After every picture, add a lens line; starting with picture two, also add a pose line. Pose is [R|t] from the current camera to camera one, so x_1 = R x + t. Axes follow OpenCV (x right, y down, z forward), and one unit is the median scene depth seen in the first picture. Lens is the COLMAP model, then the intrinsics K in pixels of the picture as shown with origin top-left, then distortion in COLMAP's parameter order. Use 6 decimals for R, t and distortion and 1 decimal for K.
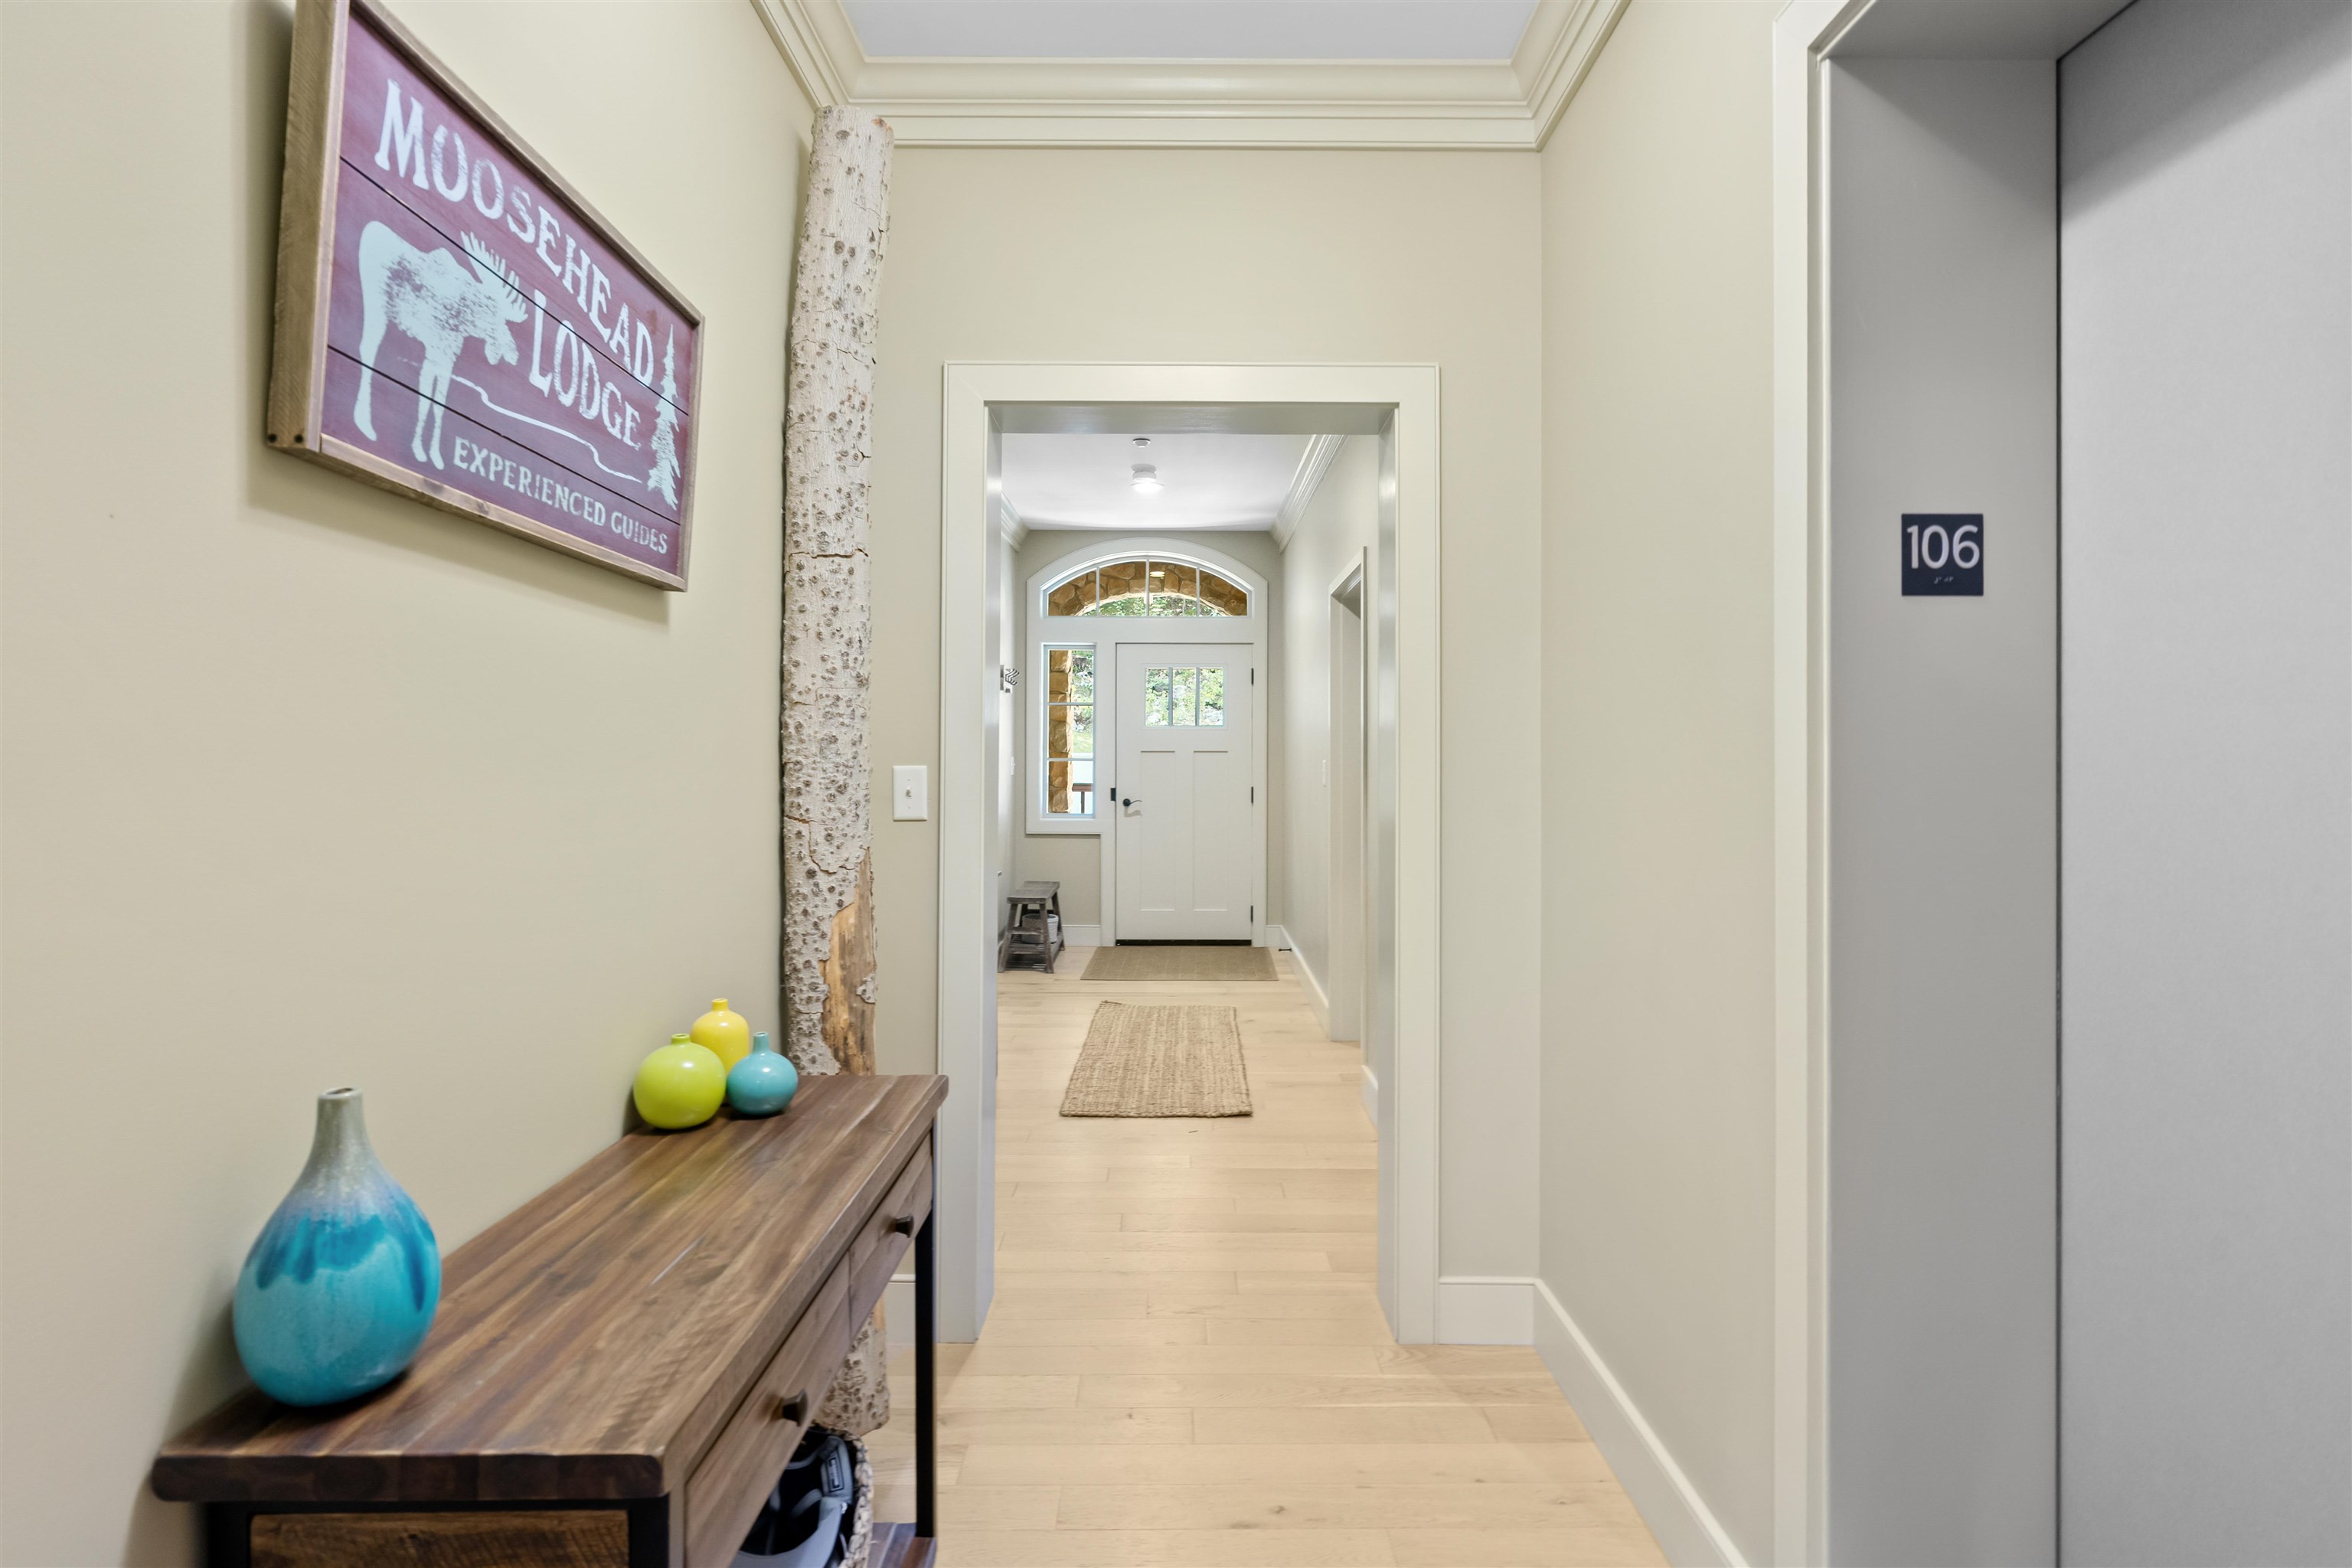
lens RADIAL K [[1209.8, 0, 1171.8], [0, 1209.8, 763.9], [0, 0, 1]] dist [-0.001603, 0.001044]
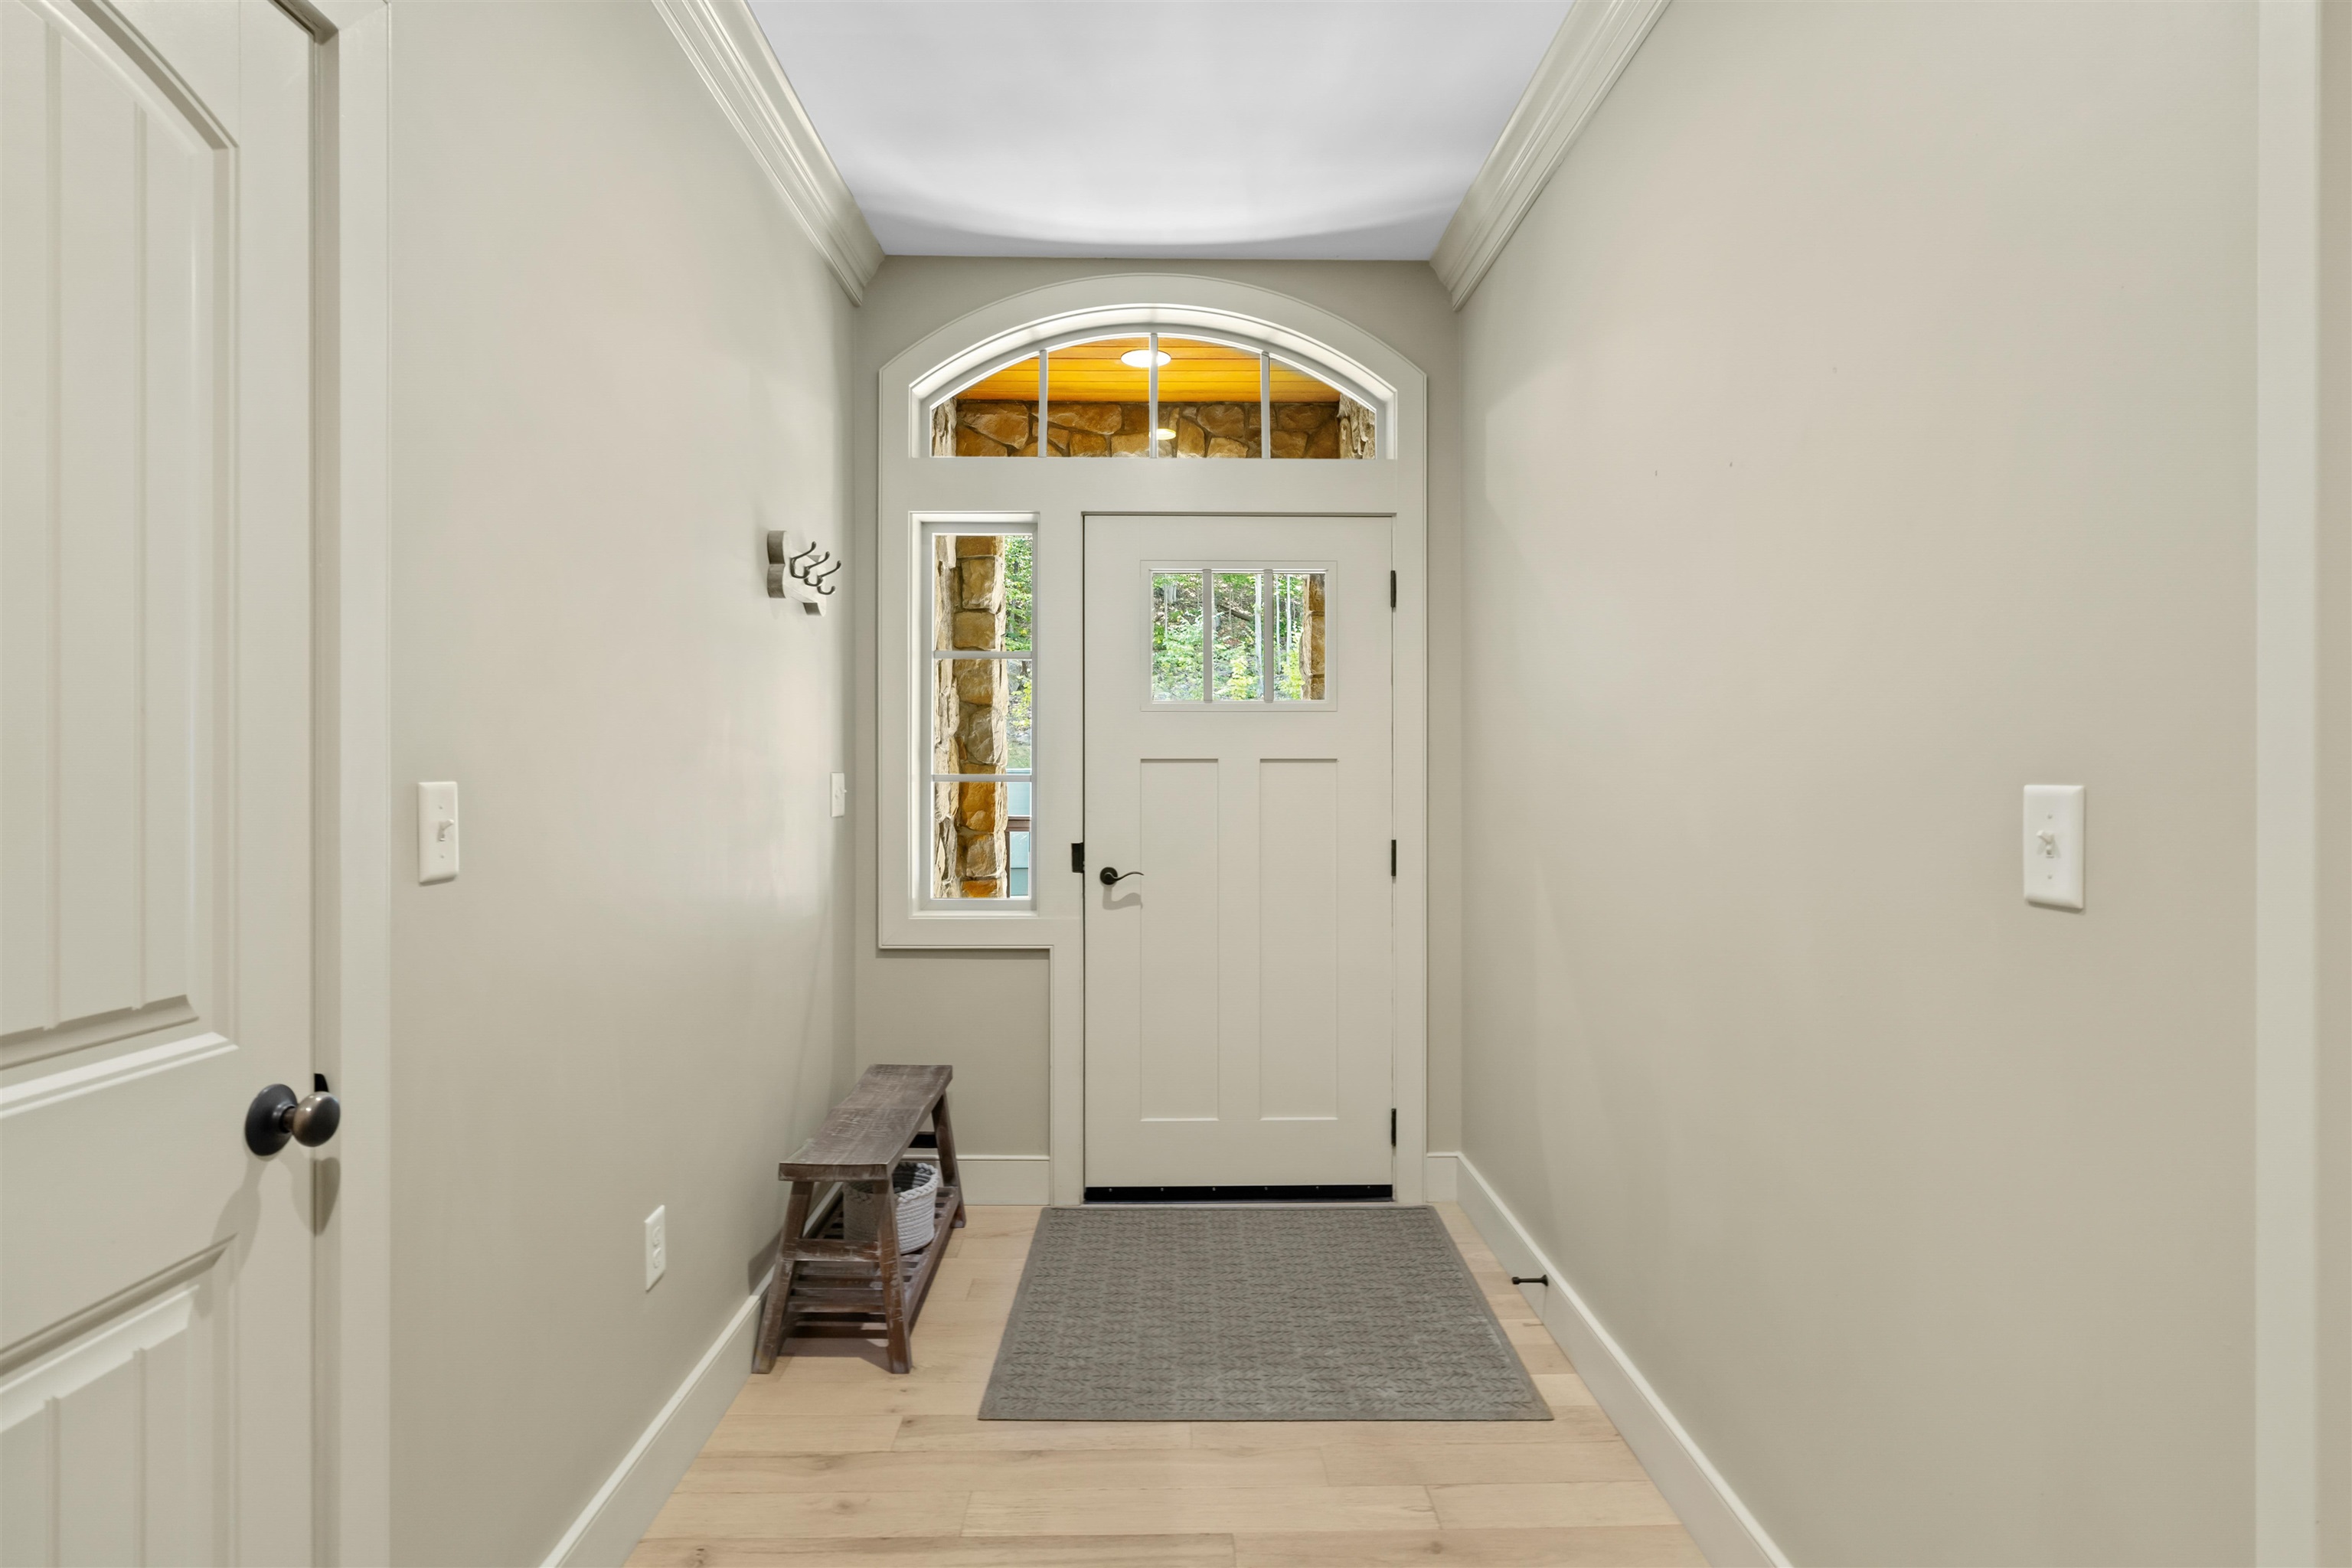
lens RADIAL K [[1209.8, 0, 1171.8], [0, 1209.8, 763.9], [0, 0, 1]] dist [-0.001603, 0.001044]
pose [[0.999830, -0.004161, 0.017980, -0.075889], [0.004378, 0.999917, -0.012094, -0.011693], [-0.017928, 0.012171, 0.999765, 1.921136]]
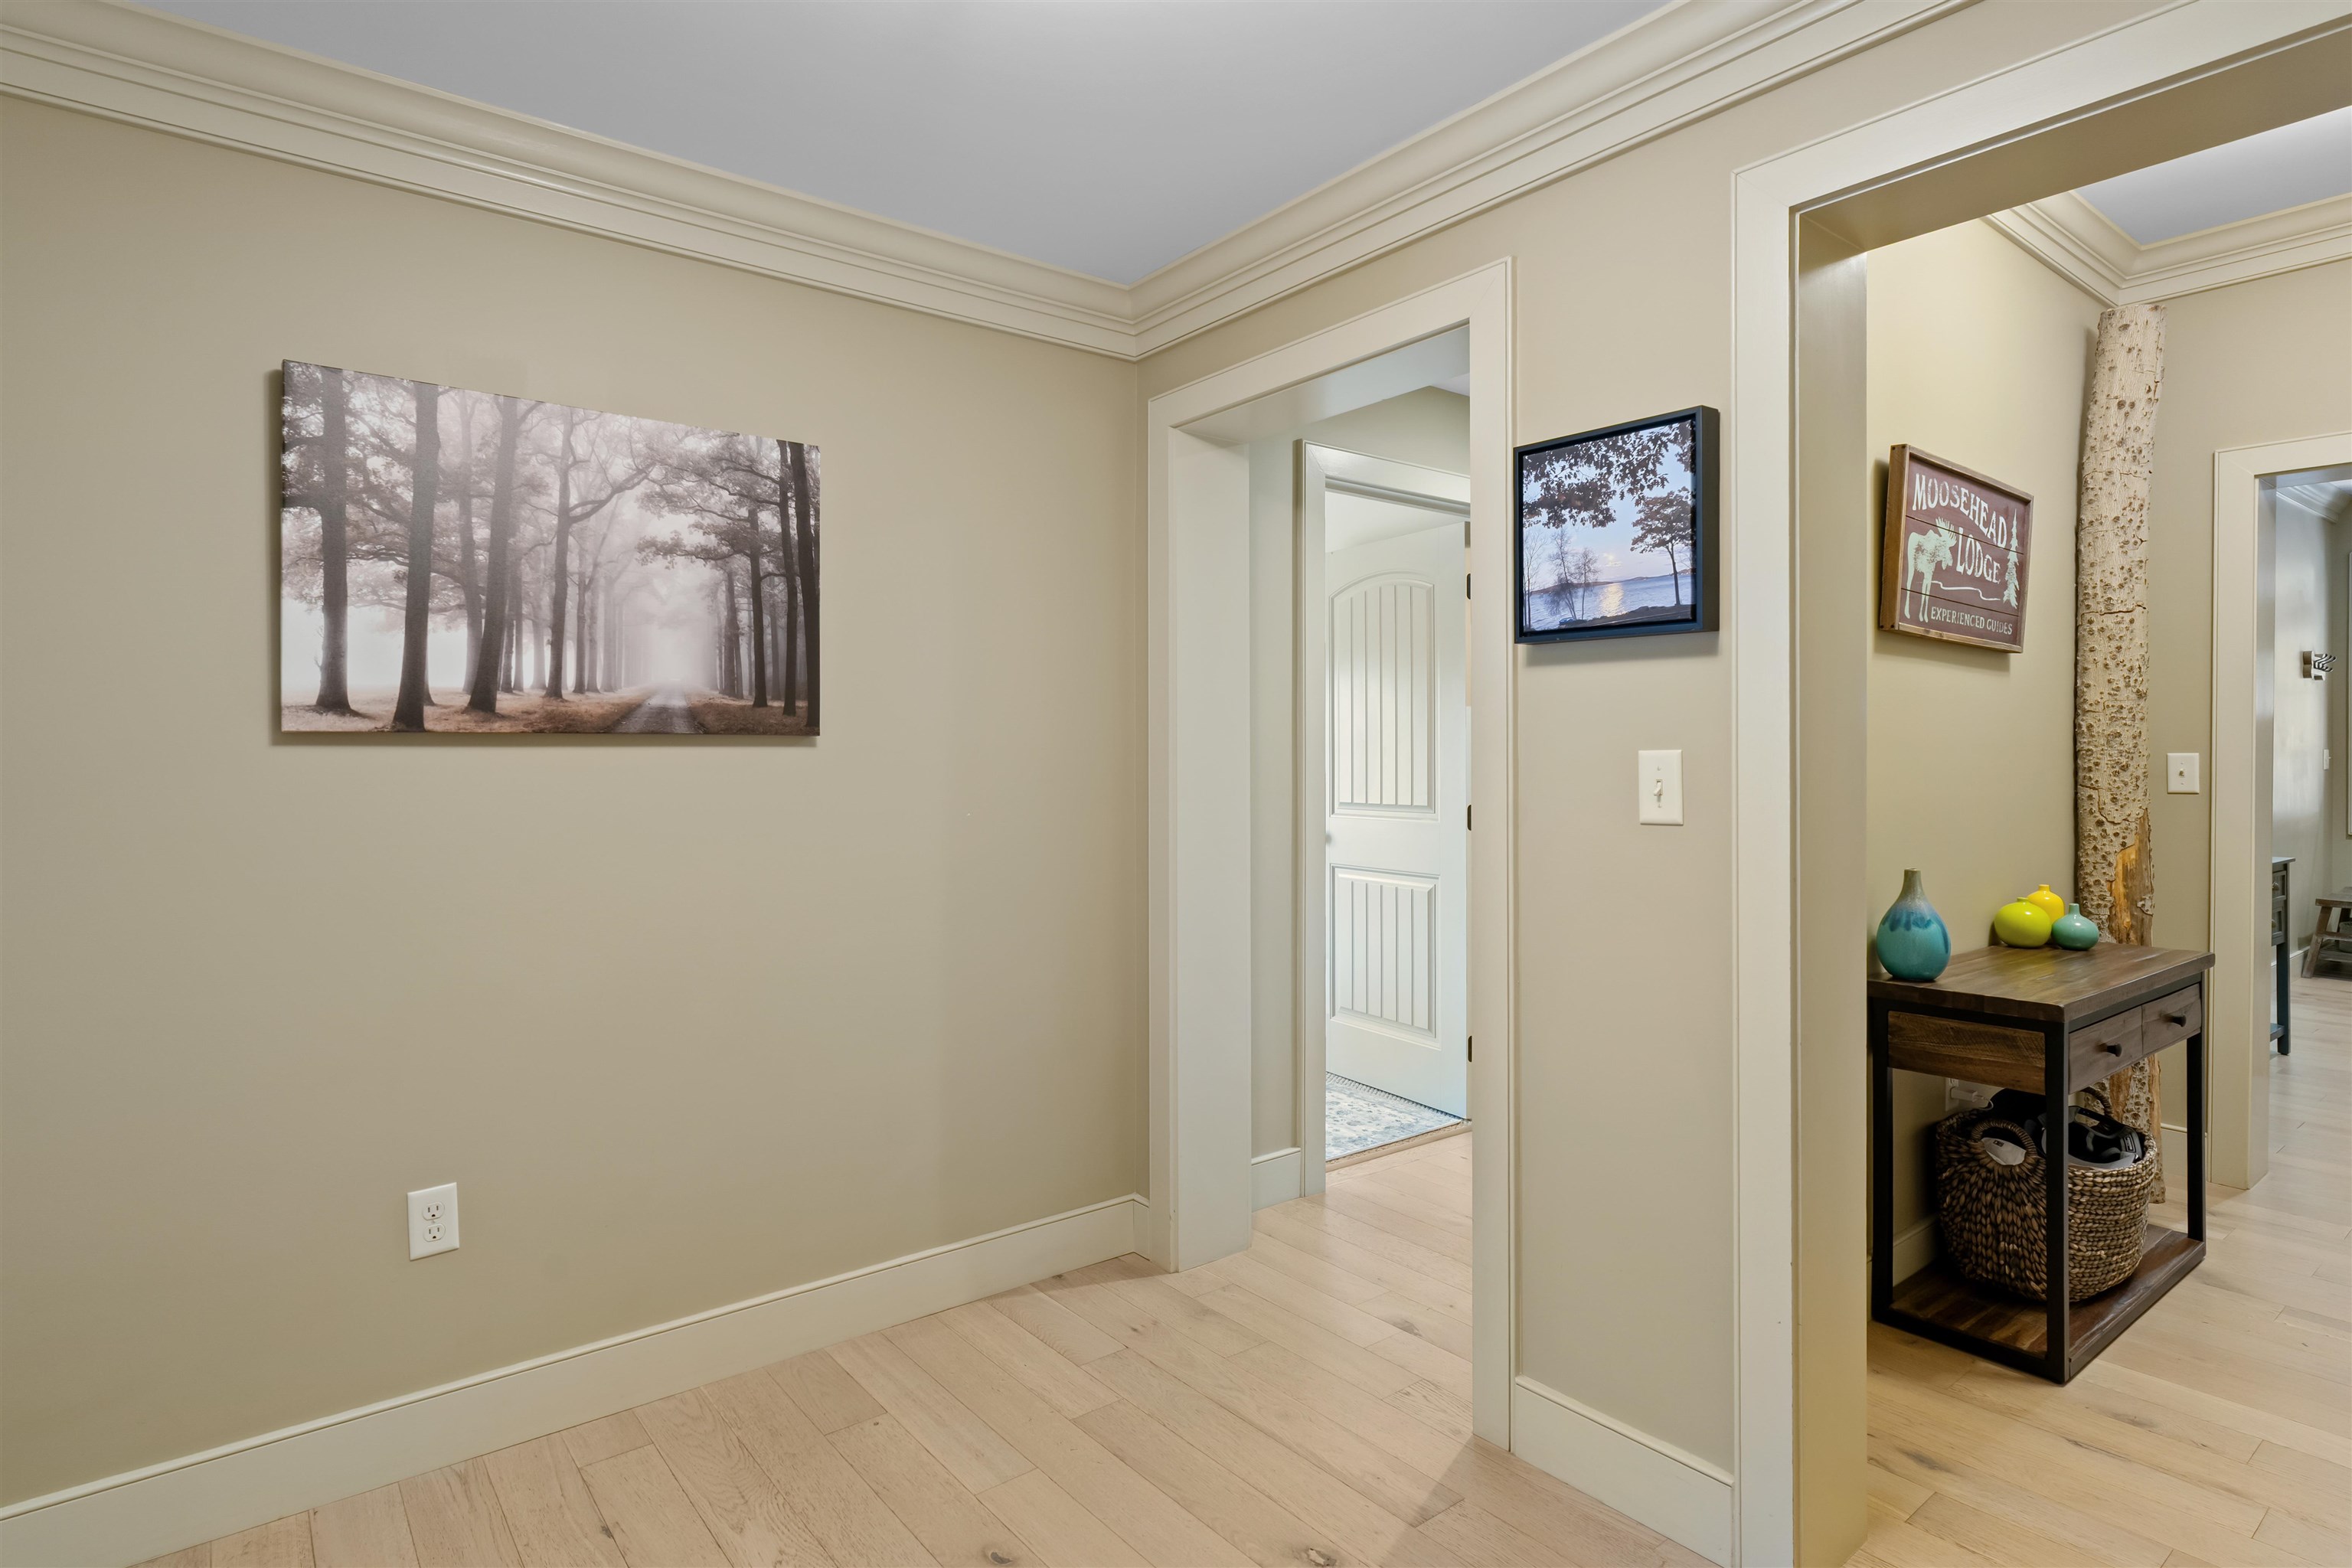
lens RADIAL K [[1209.8, 0, 1171.8], [0, 1209.8, 763.9], [0, 0, 1]] dist [-0.001603, 0.001044]
pose [[0.613787, -0.001408, -0.789471, 0.181096], [0.000386, 0.999999, -0.001484, 0.017565], [0.789472, 0.000606, 0.613787, -0.833096]]
